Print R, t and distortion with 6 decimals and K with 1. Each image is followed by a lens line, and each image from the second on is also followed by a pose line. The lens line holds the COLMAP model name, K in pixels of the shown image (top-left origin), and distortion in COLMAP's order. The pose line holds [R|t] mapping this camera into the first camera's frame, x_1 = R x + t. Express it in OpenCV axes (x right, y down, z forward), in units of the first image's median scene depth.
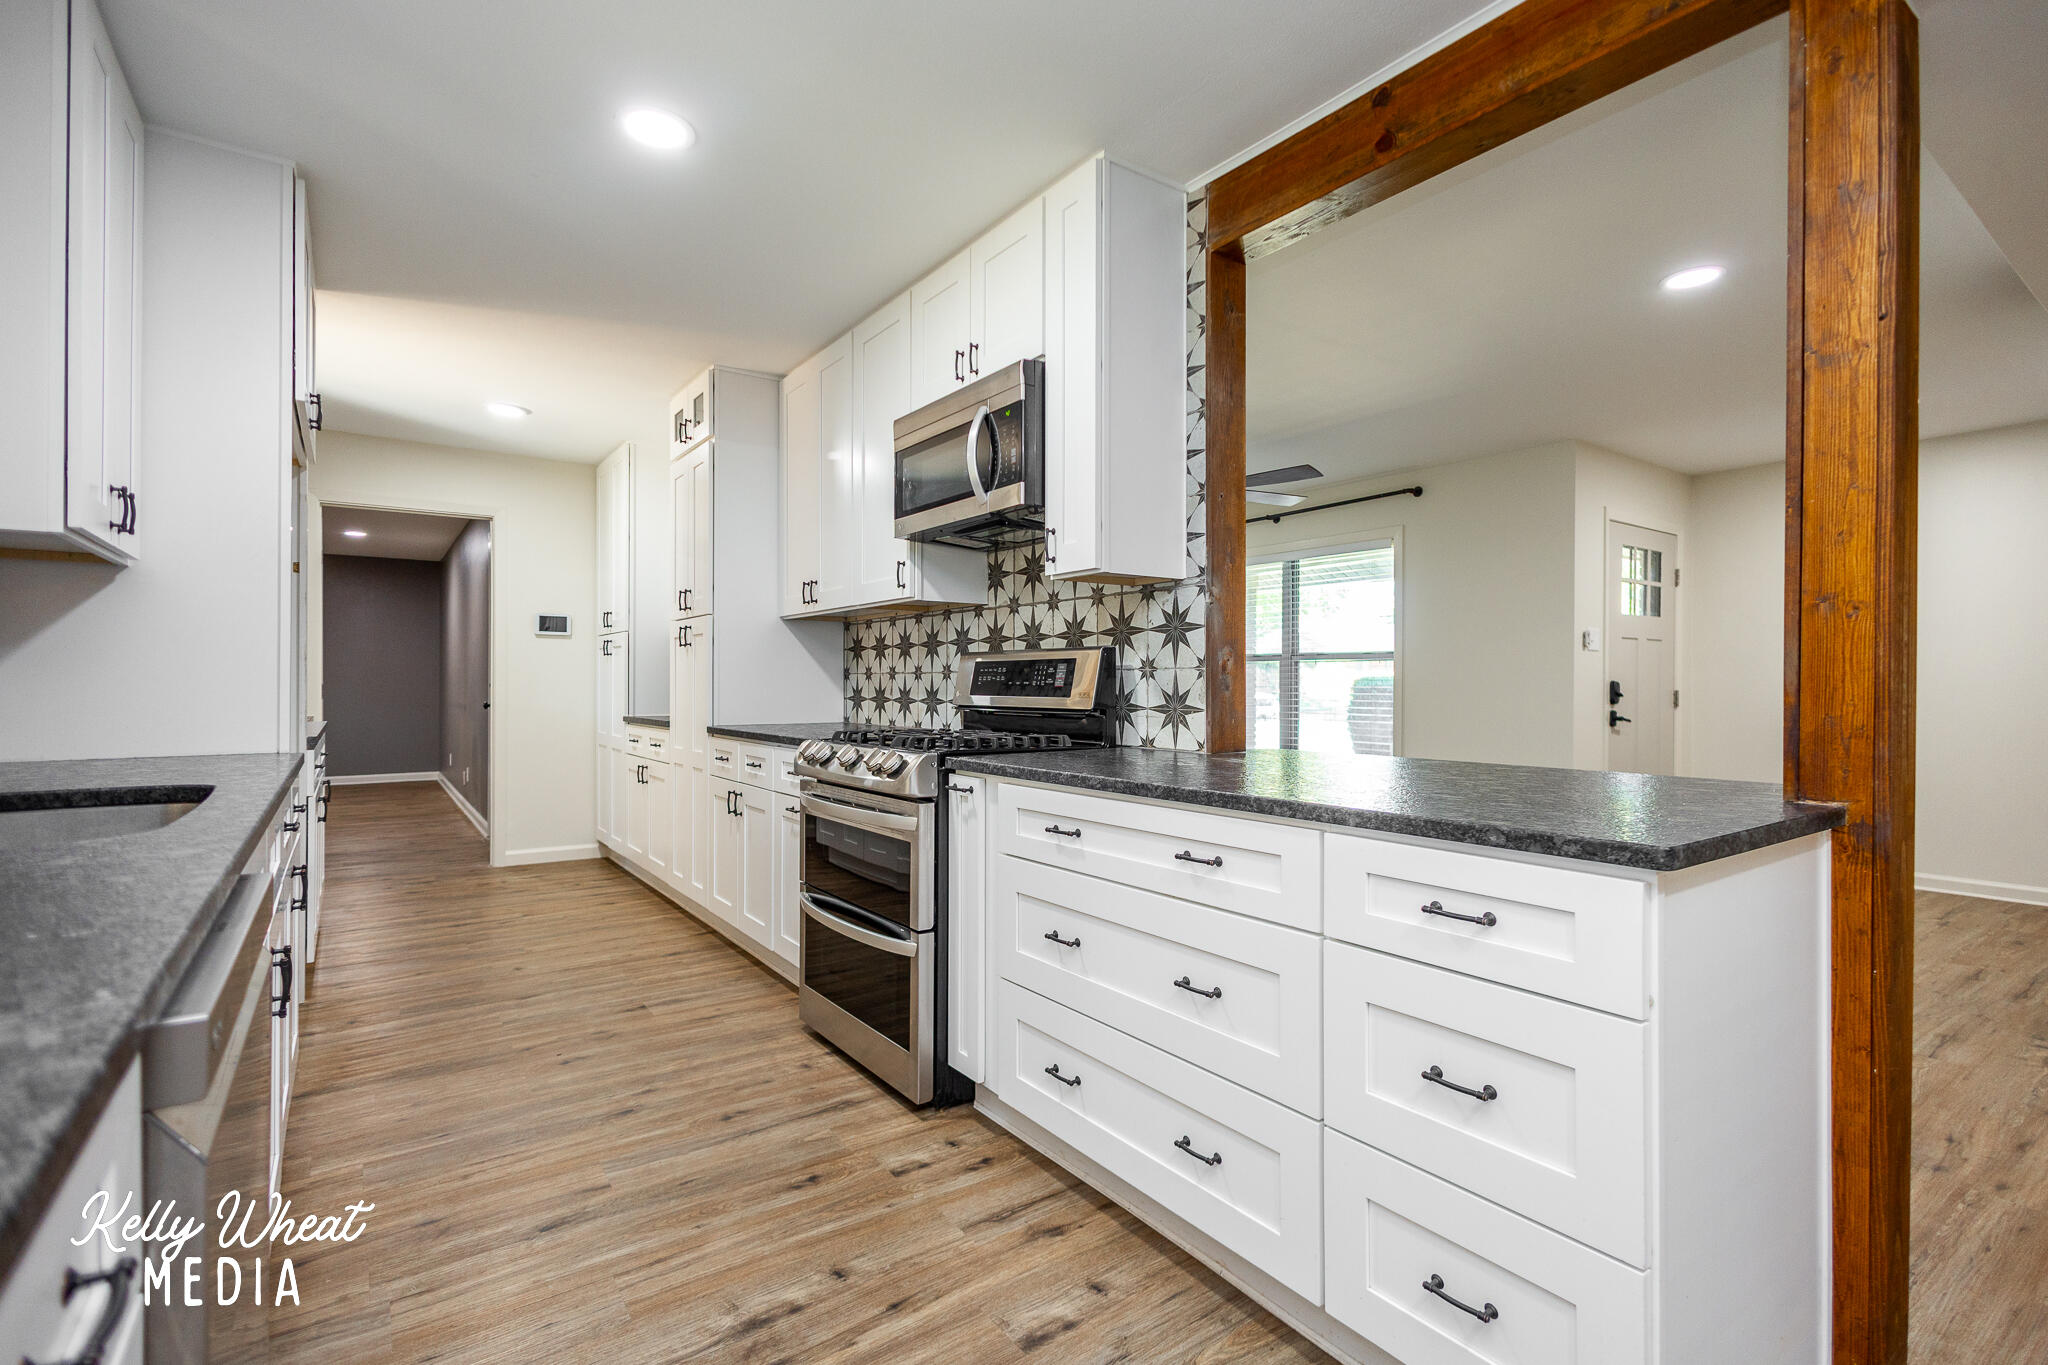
lens RADIAL K [[942.5, 0, 1012.0], [0, 942.5, 679.0], [0, 0, 1]] dist [0.021198, -0.014076]
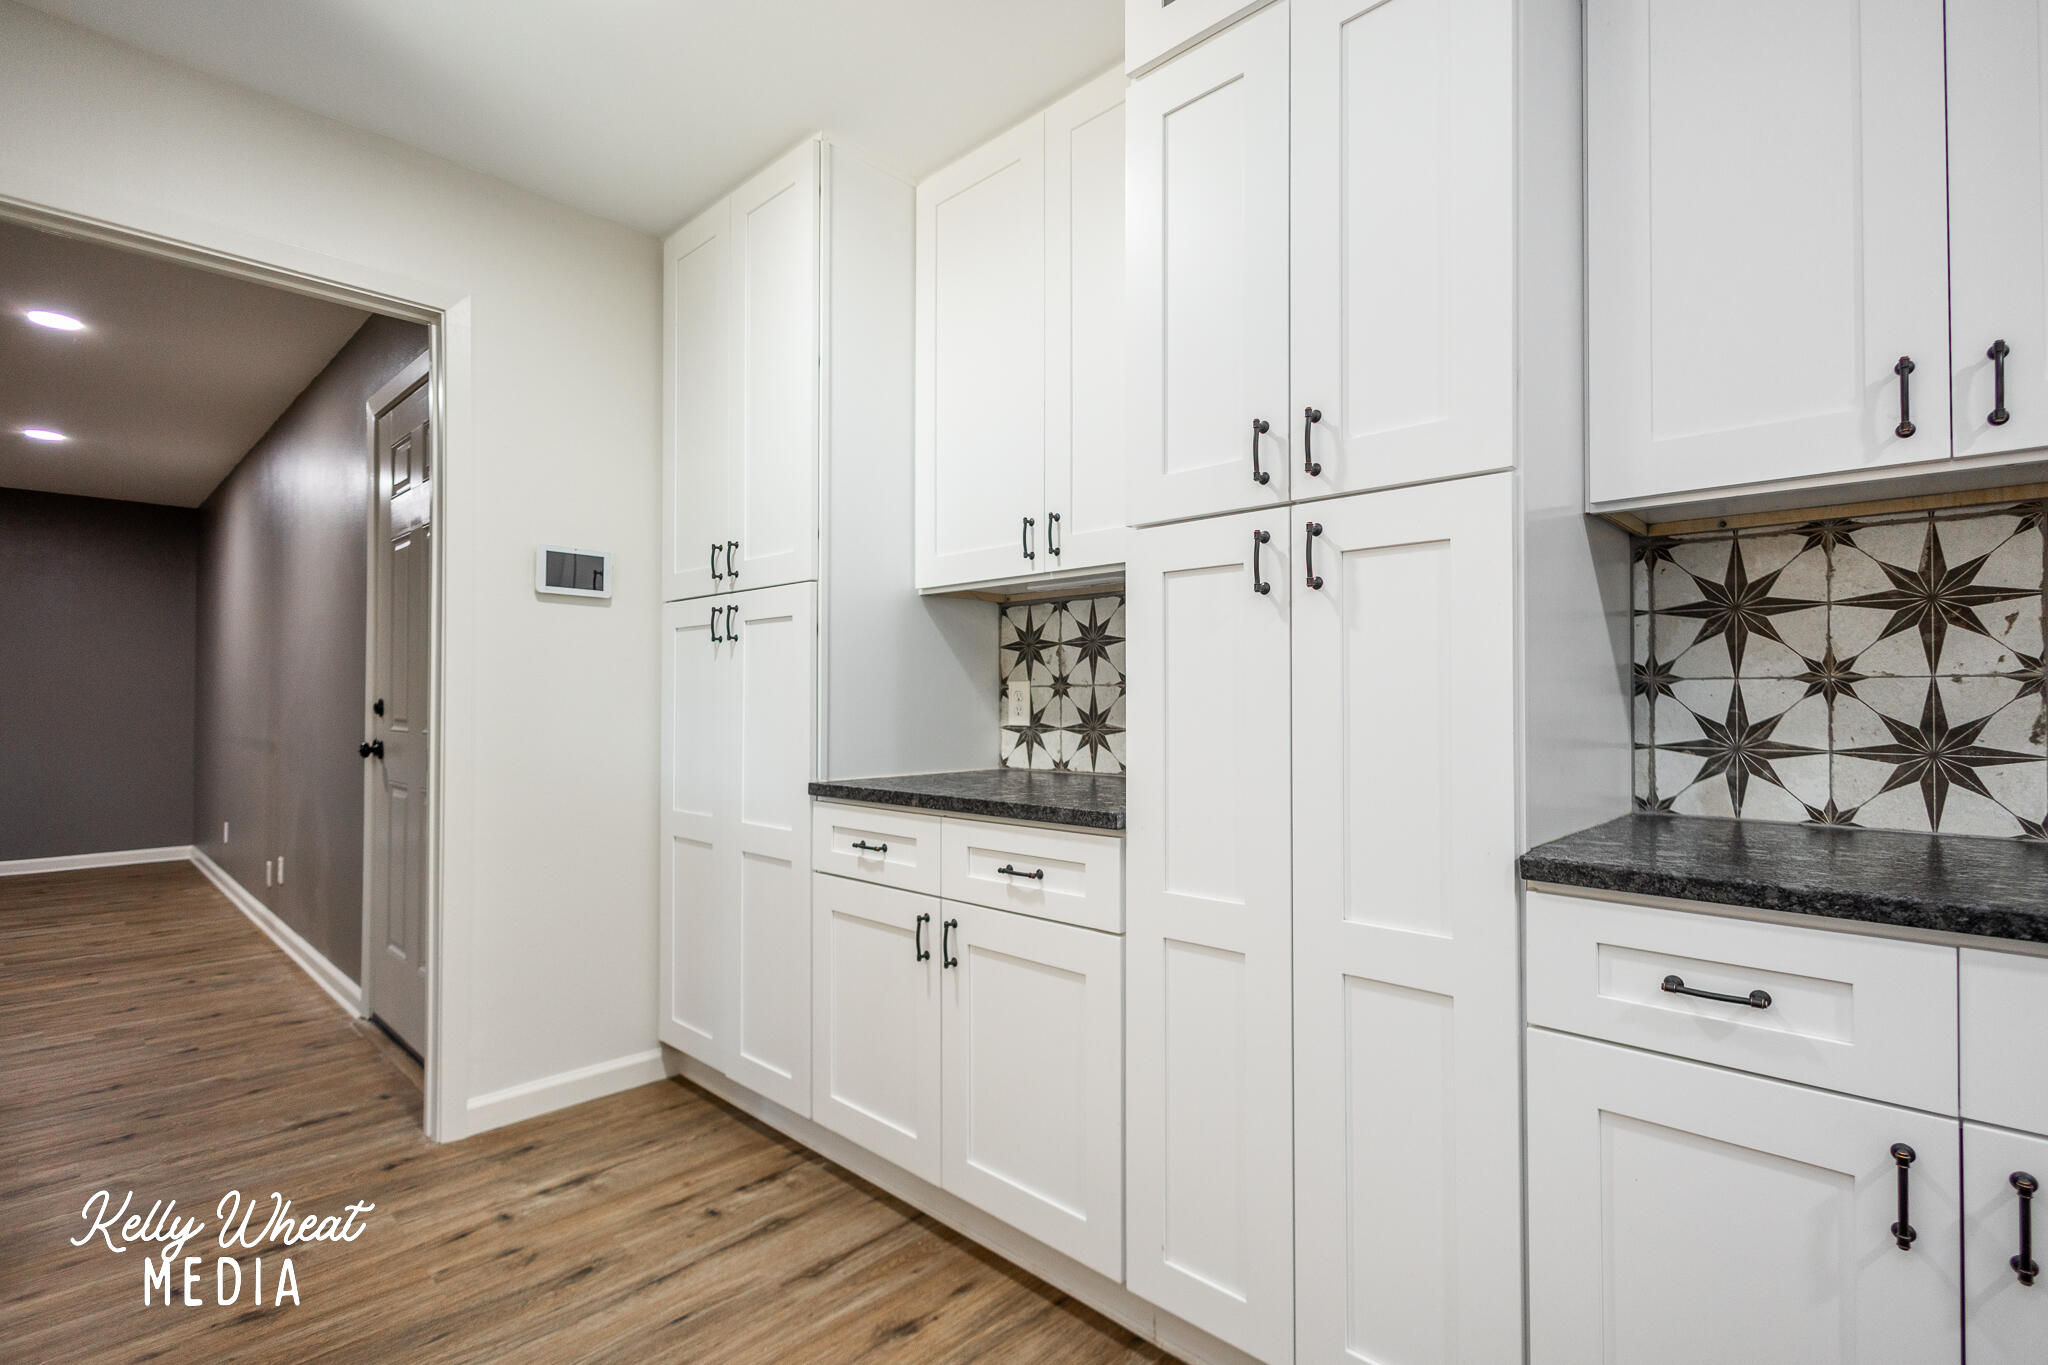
lens RADIAL K [[914.6, 0, 1024.0], [0, 914.6, 682.5], [0, 0, 1]] dist [0.013326, -0.011722]
pose [[0.975761, 0.003216, 0.218814, -0.261203], [0.000218, 0.999877, -0.015667, 0.000693], [-0.218837, 0.015335, 0.975641, 0.373266]]
